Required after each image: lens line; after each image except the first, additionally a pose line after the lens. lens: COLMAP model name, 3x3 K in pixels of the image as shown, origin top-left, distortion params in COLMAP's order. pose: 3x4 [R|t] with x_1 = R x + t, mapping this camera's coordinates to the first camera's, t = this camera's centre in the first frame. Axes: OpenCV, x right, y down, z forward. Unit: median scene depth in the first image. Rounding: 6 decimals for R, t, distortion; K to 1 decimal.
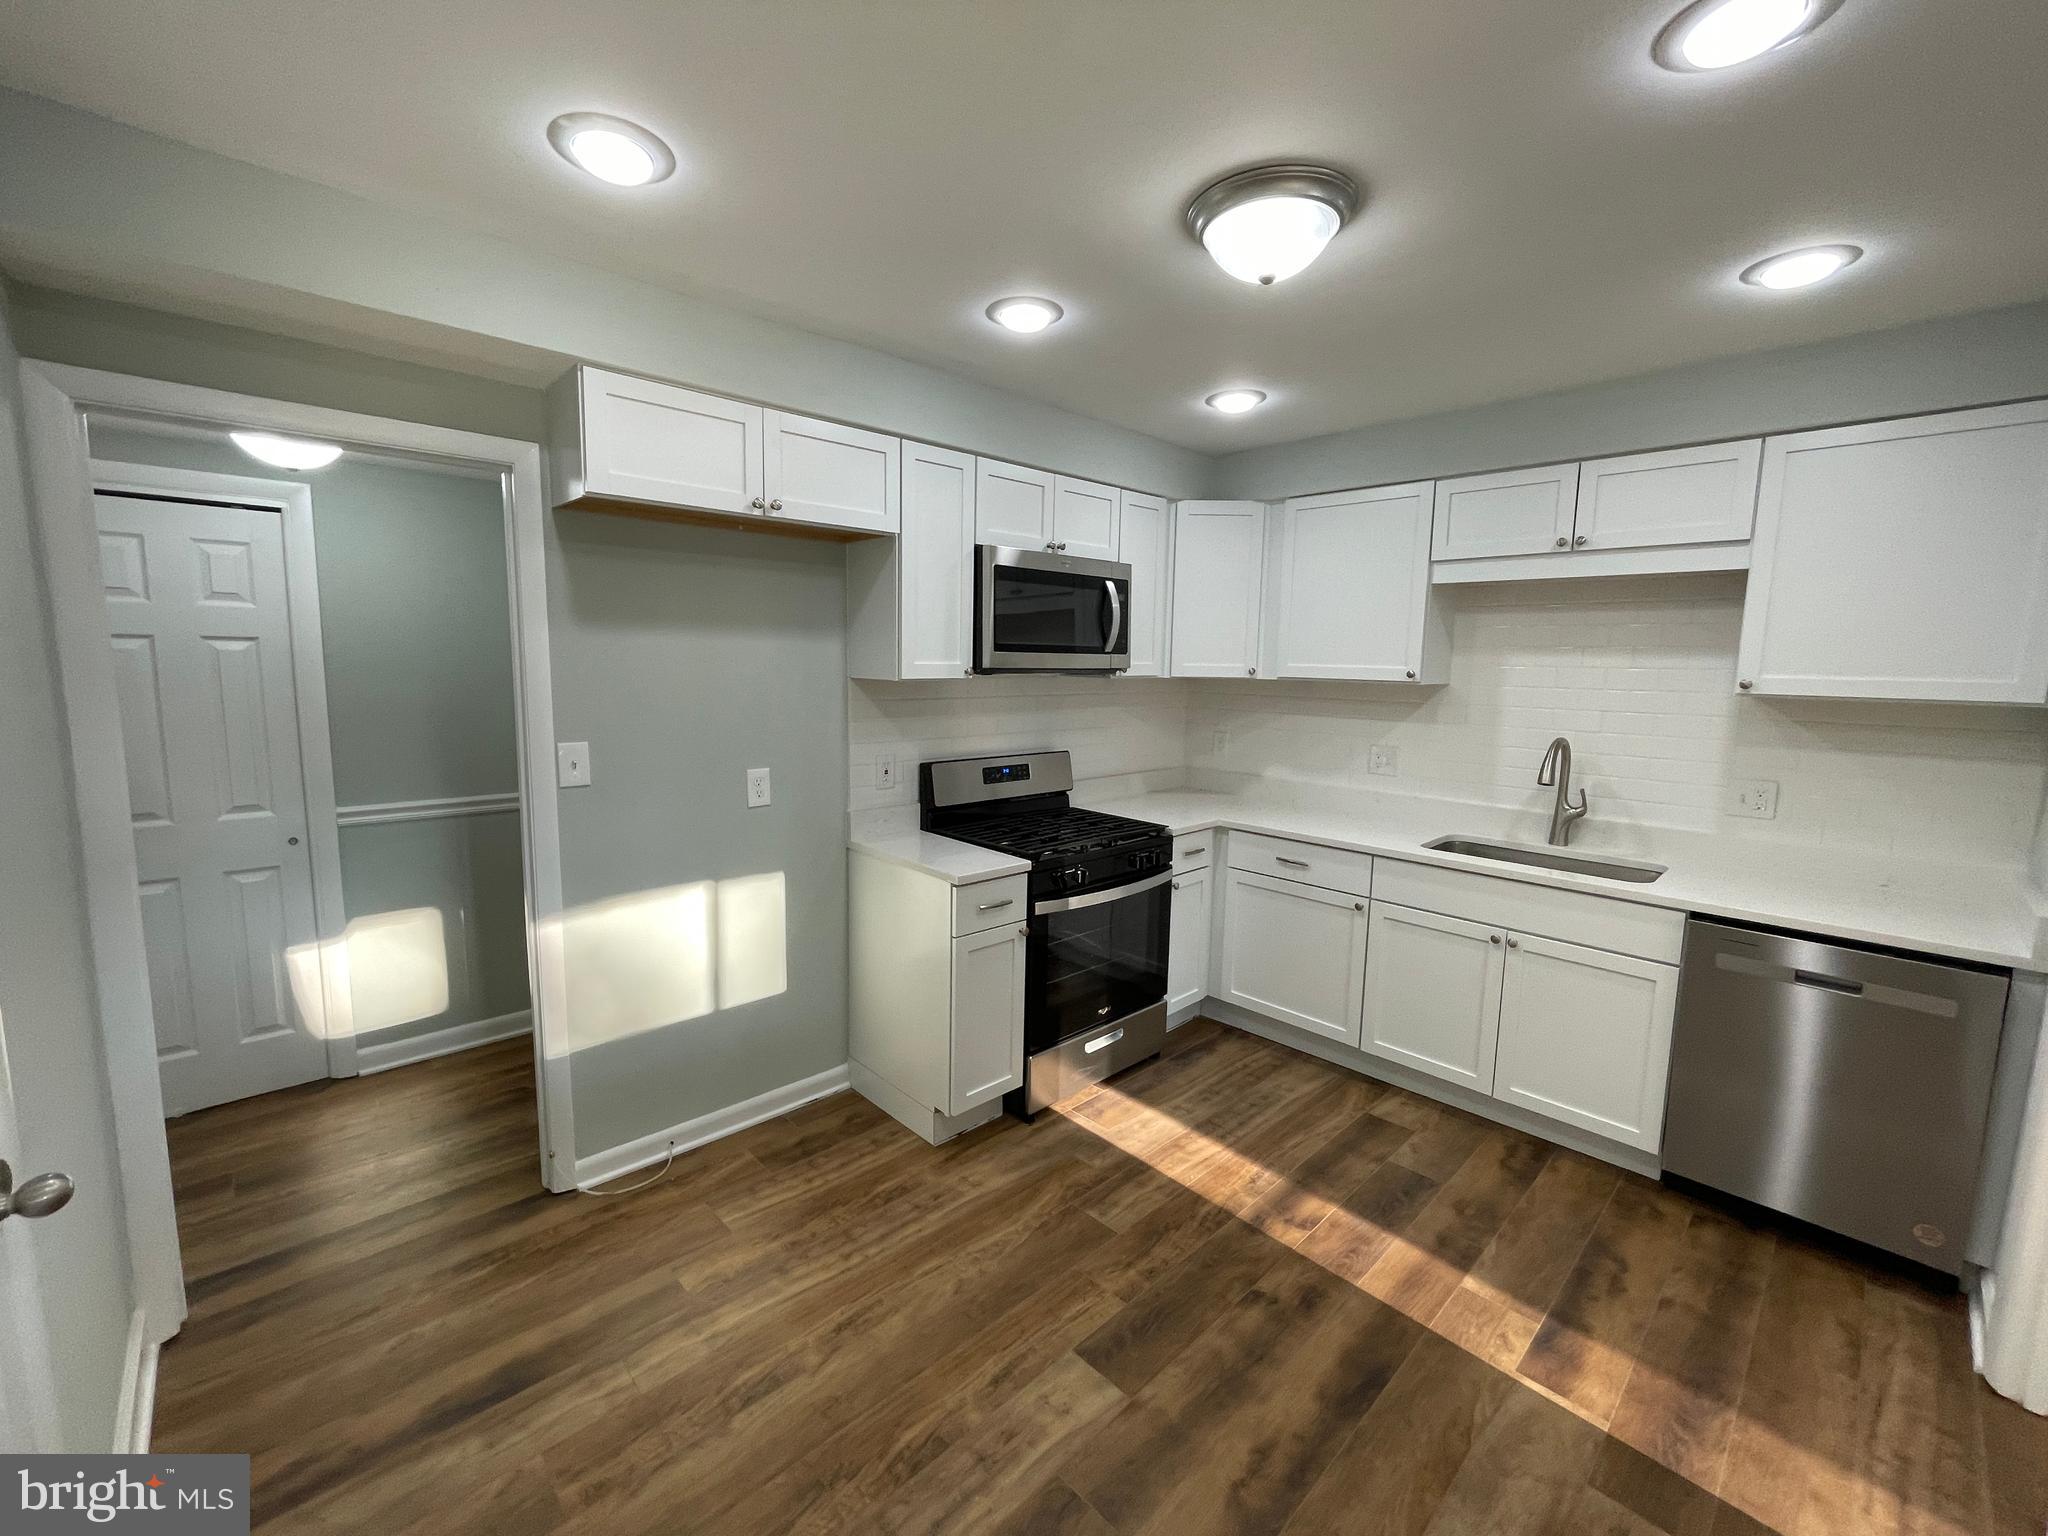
lens RADIAL K [[834.4, 0, 1024.1], [0, 834.4, 762.9], [0, 0, 1]] dist [-0.001560, -0.000067]
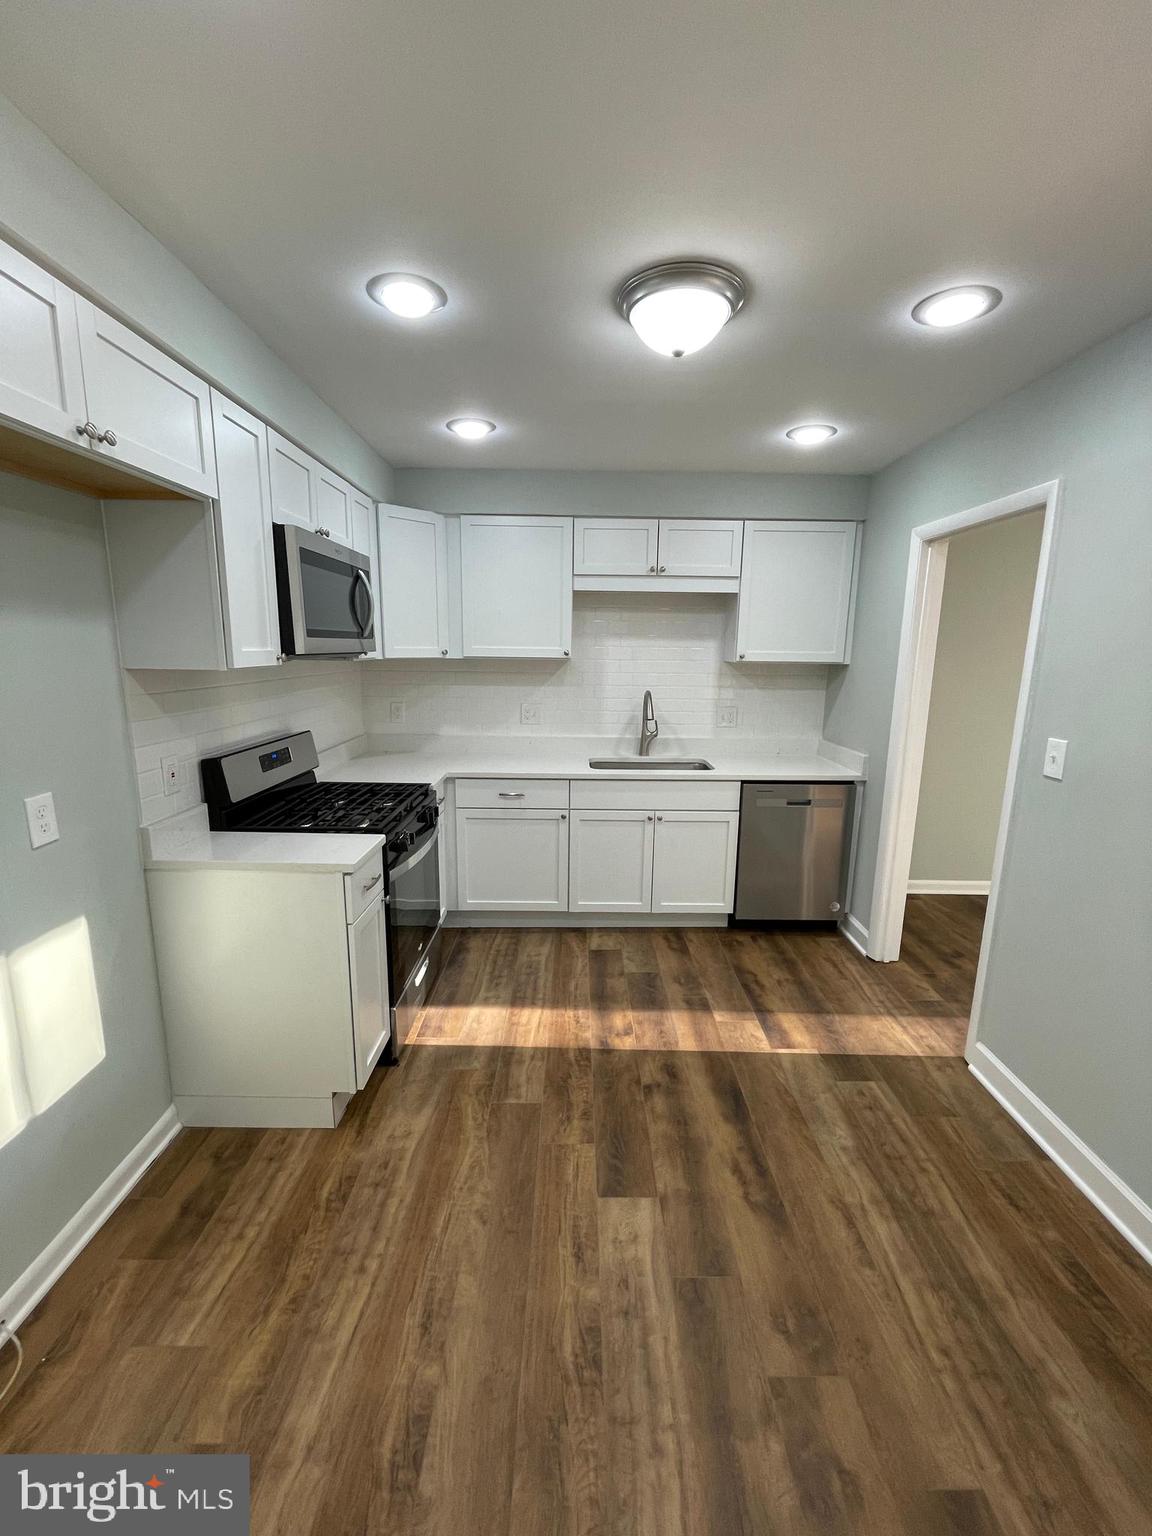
lens RADIAL K [[625.8, 0, 579.0], [0, 625.8, 768.8], [0, 0, 1]] dist [-0.001560, -0.000067]
pose [[0.686953, -0.147823, 0.711509, -0.389171], [0.090000, 0.988861, 0.118552, -0.040112], [-0.721108, -0.017404, 0.692604, 0.267005]]
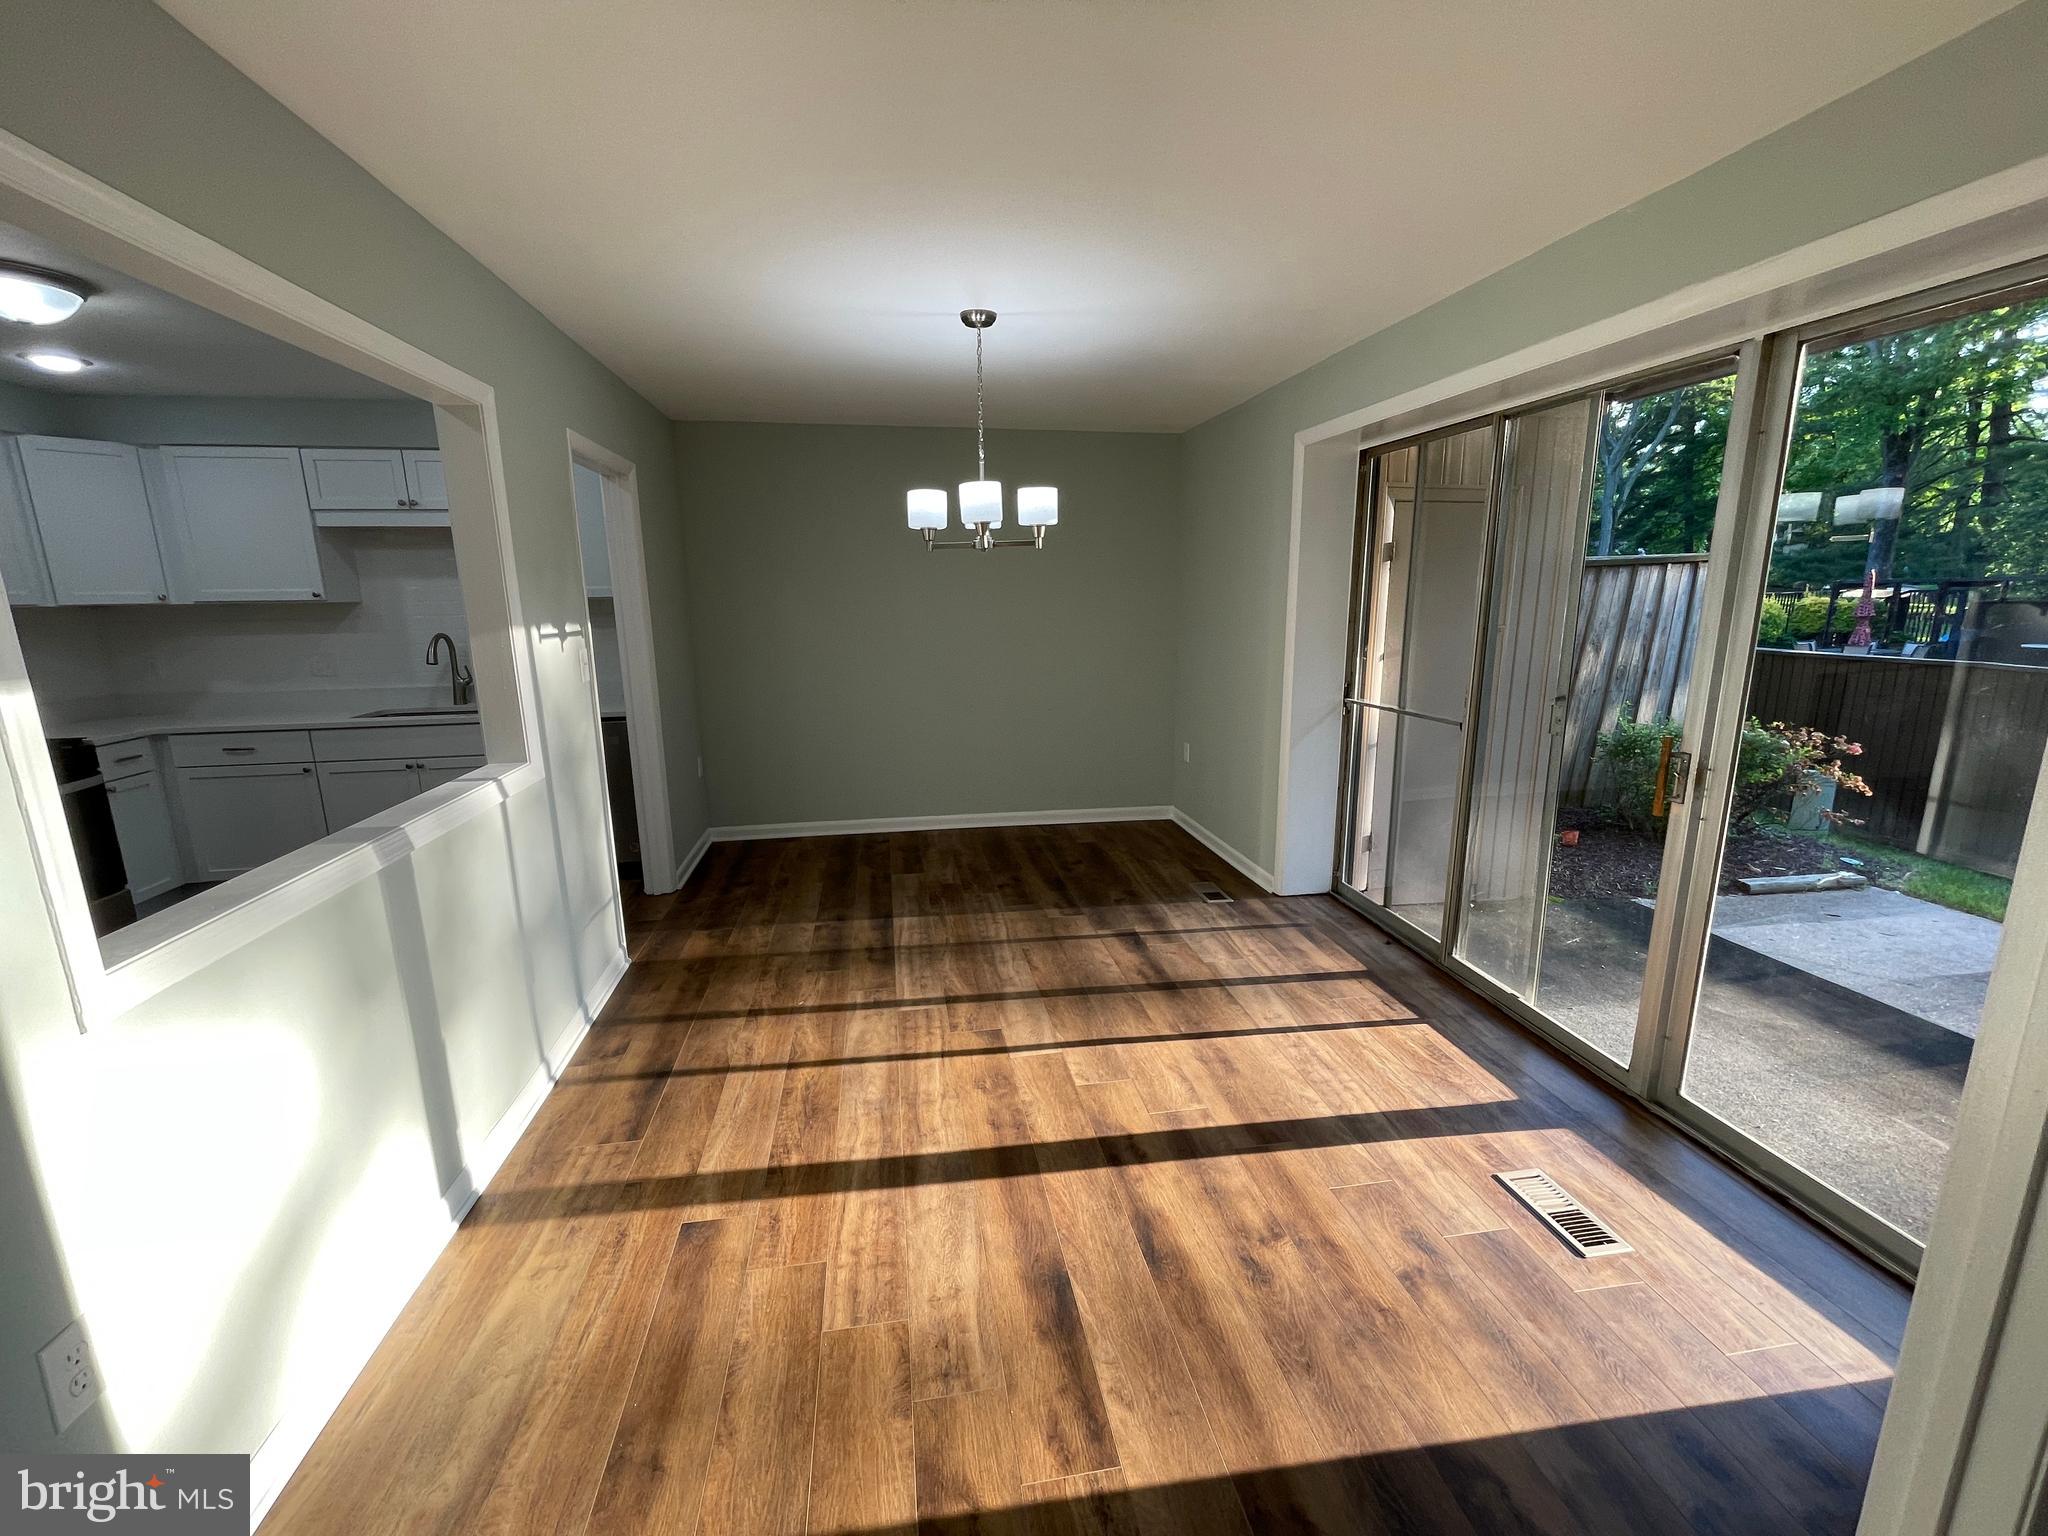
lens RADIAL K [[832.4, 0, 1019.1], [0, 832.4, 762.8], [0, 0, 1]] dist [-0.000704, -0.000065]
pose [[0.561150, -0.190026, 0.805606, -0.036964], [0.125695, 0.981566, 0.143977, 0.129178], [-0.818115, 0.020468, 0.574691, -0.816573]]
